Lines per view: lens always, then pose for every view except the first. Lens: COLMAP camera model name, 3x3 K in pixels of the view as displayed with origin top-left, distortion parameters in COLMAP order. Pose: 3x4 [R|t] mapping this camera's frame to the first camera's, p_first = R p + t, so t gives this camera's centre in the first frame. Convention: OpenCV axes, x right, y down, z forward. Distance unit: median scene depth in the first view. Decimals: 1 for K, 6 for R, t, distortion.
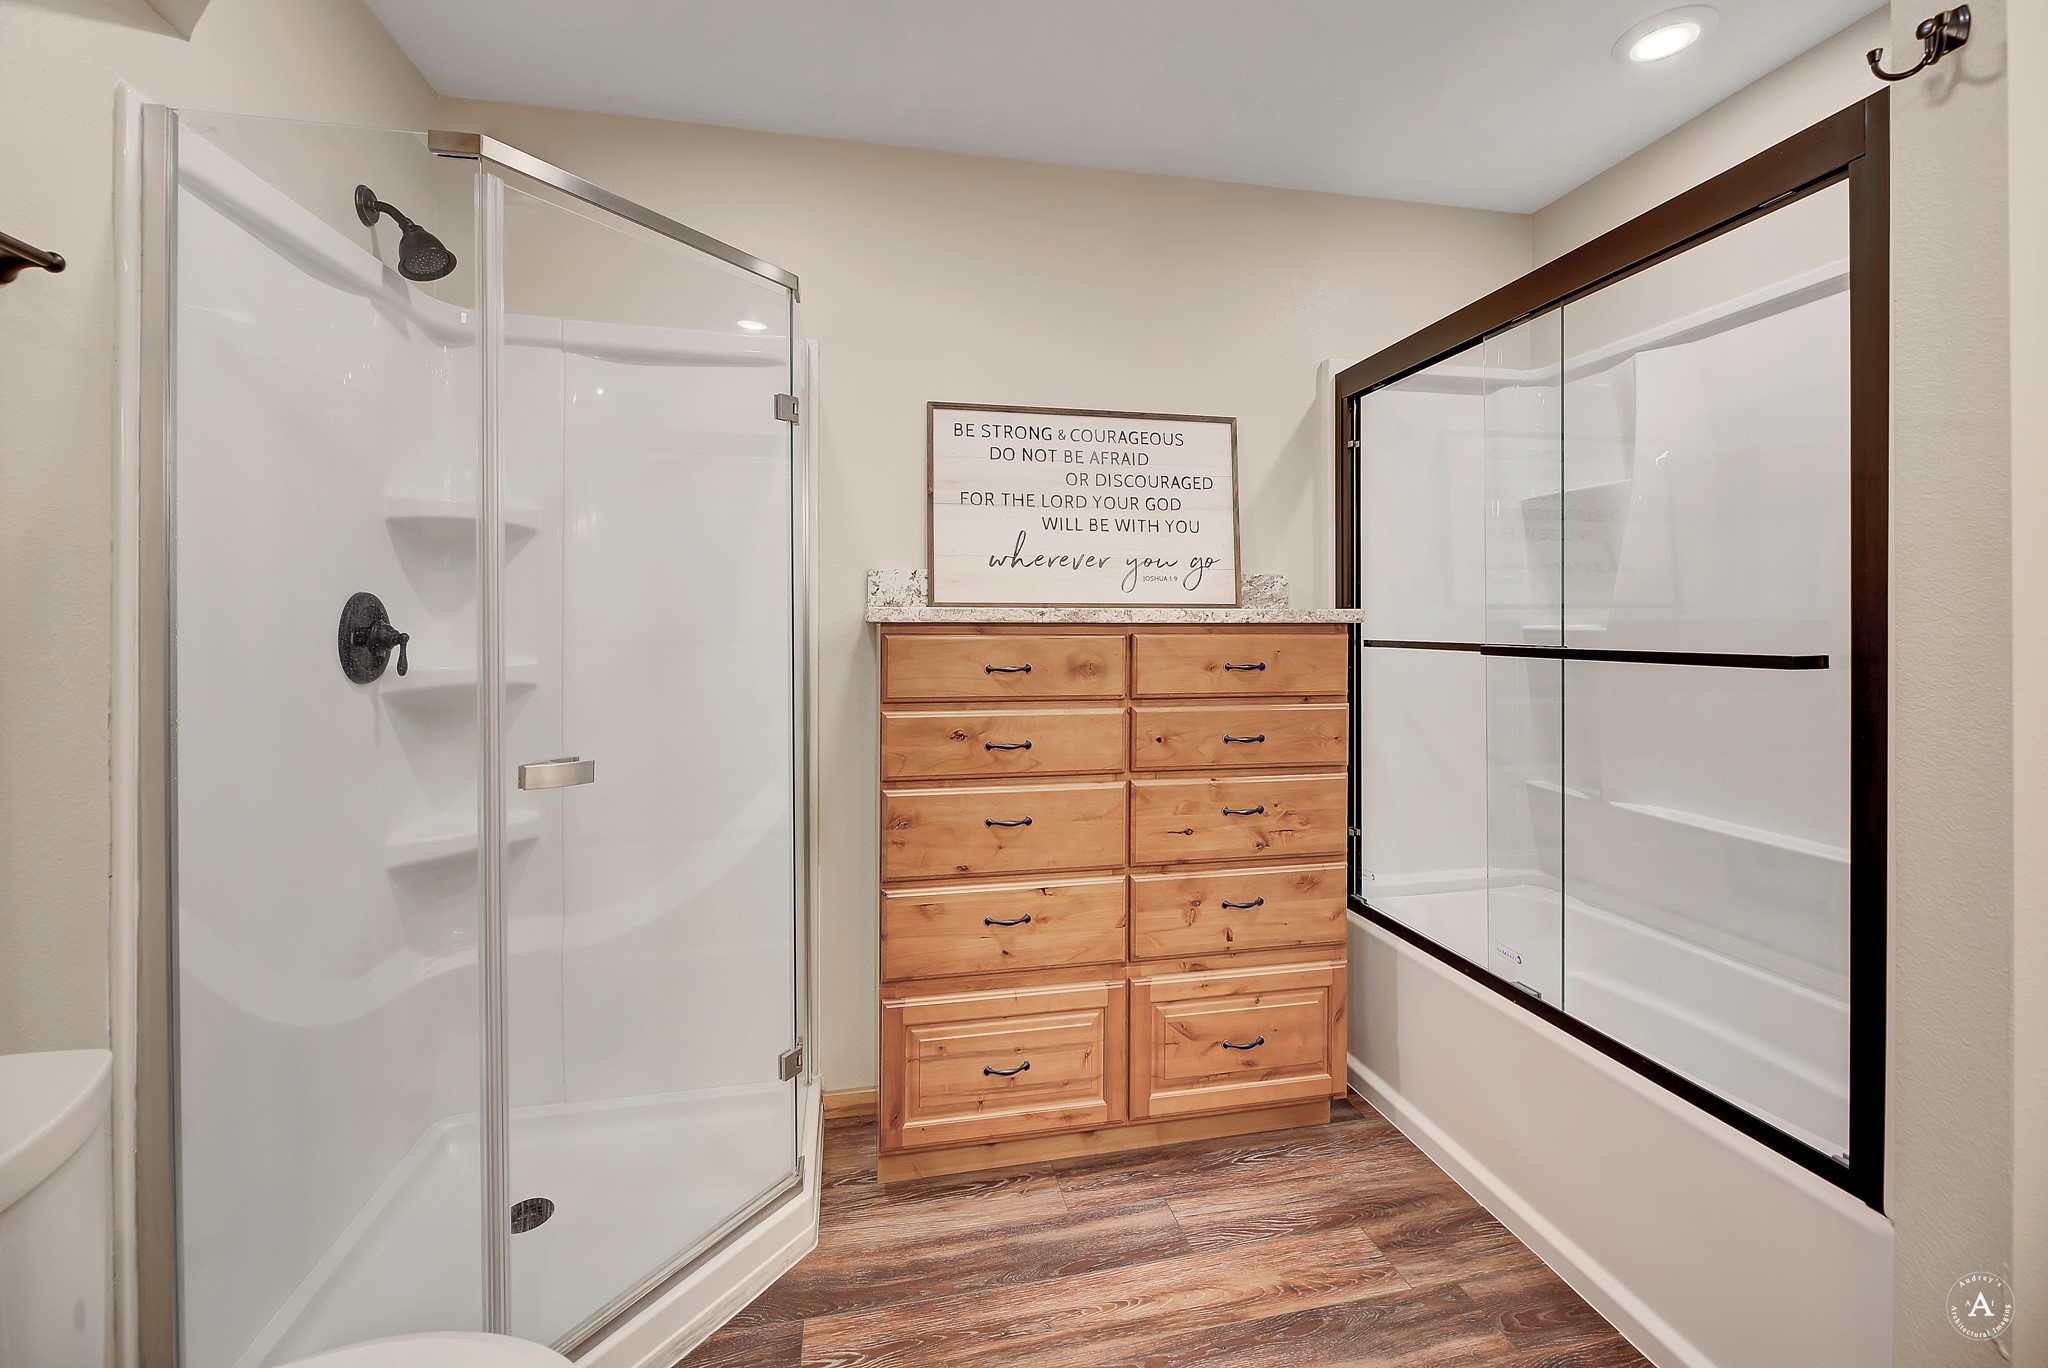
lens RADIAL K [[828.7, 0, 1028.5], [0, 828.7, 613.8], [0, 0, 1]] dist [-0.001211, -0.000630]
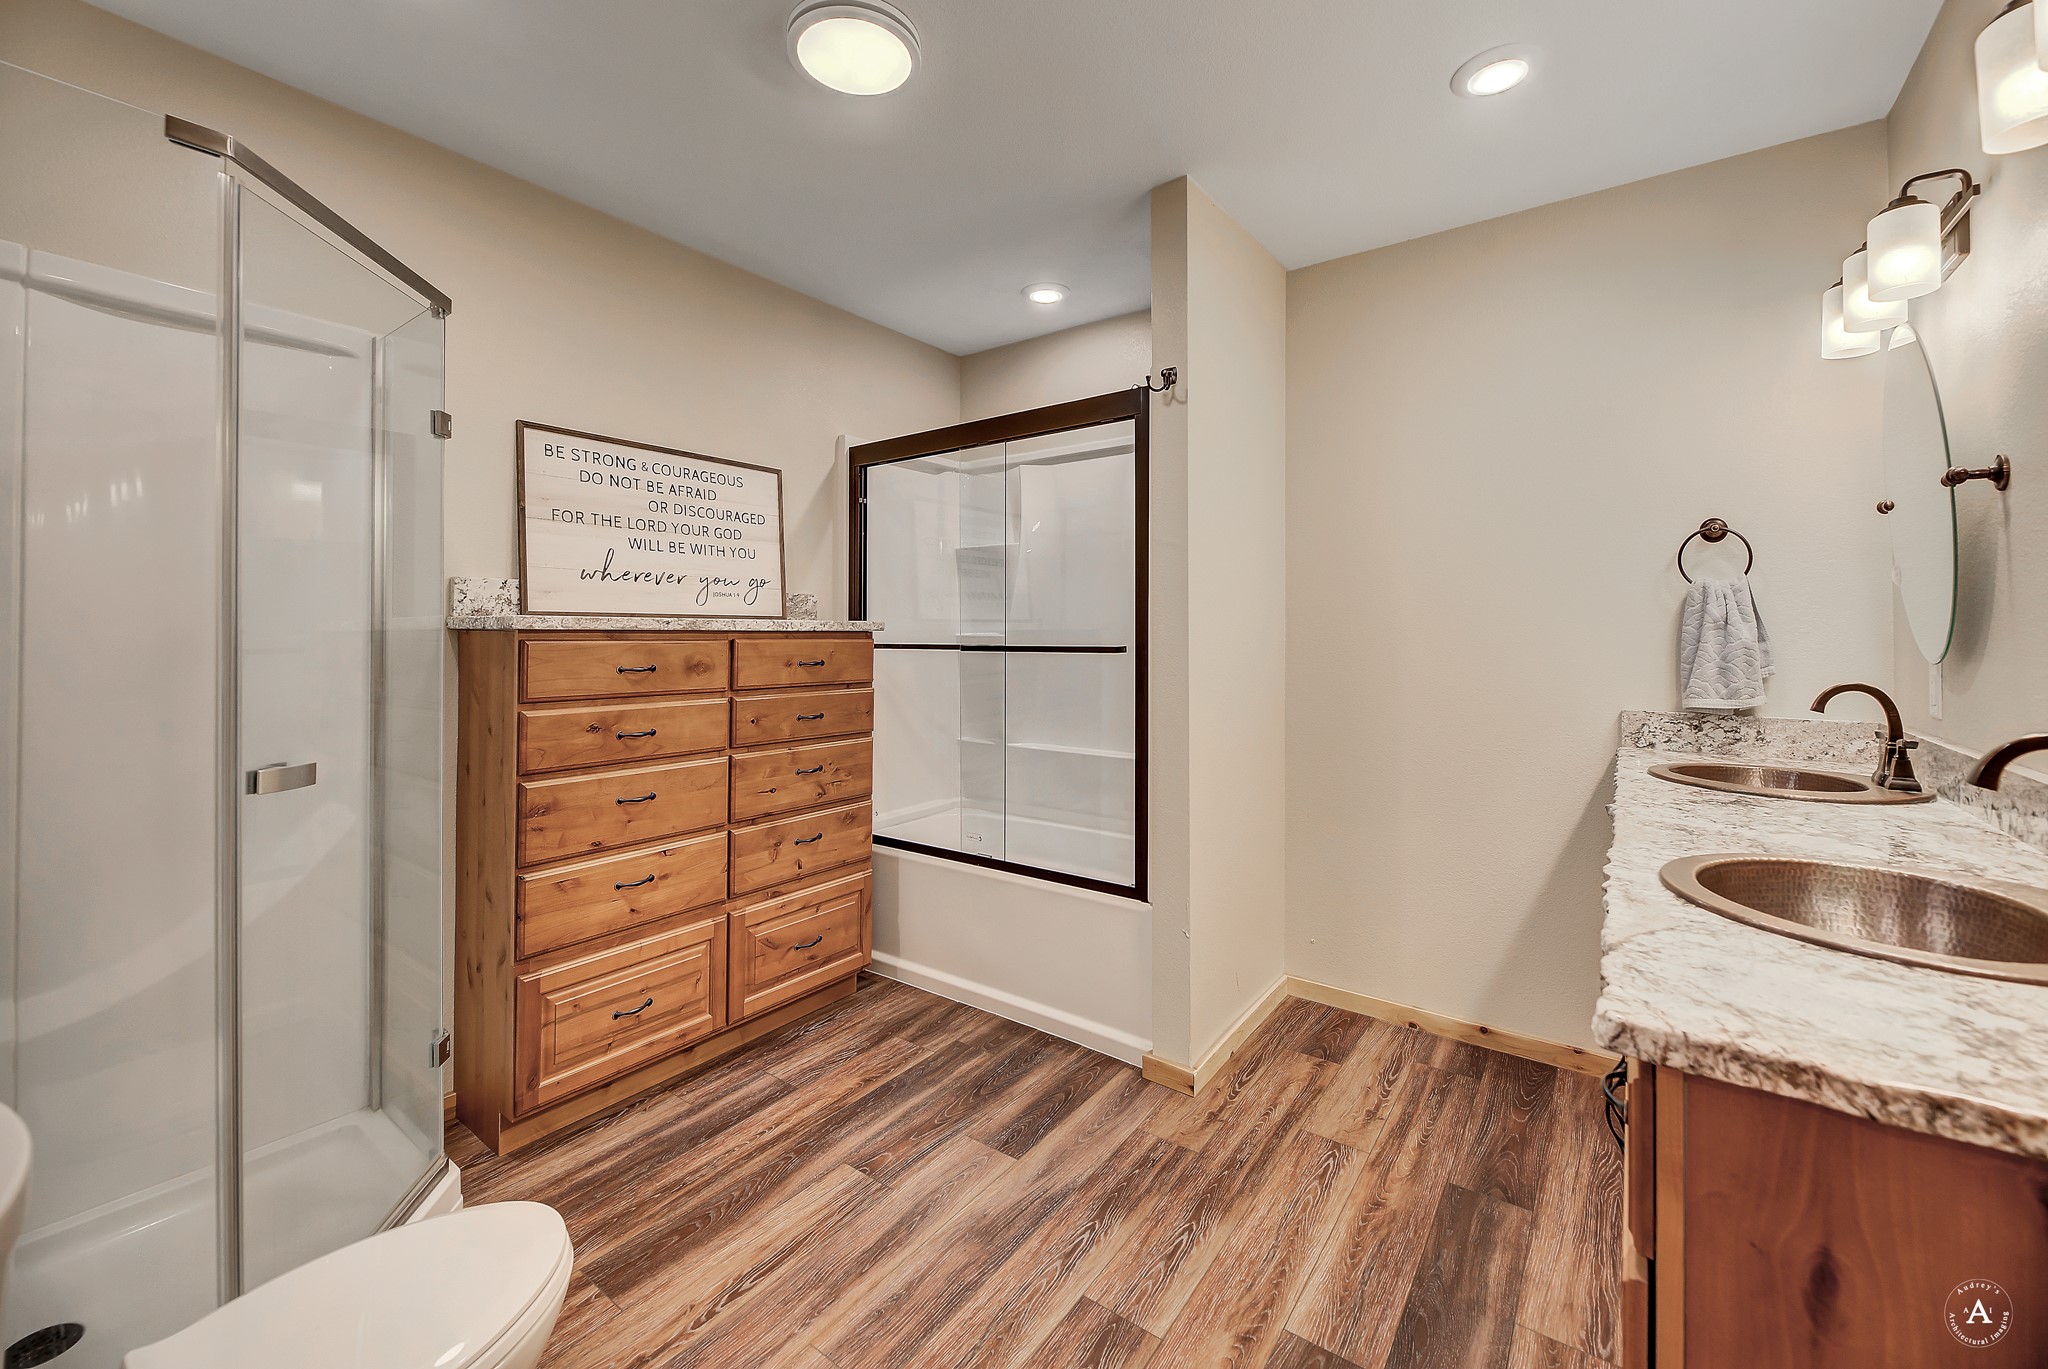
lens RADIAL K [[828.7, 0, 1028.5], [0, 828.7, 614.3], [0, 0, 1]] dist [-0.001211, -0.000630]
pose [[0.741469, 0.015567, 0.670806, -0.394425], [-0.007690, 0.999862, -0.014703, 0.001272], [-0.670943, 0.005743, 0.741487, -0.245170]]
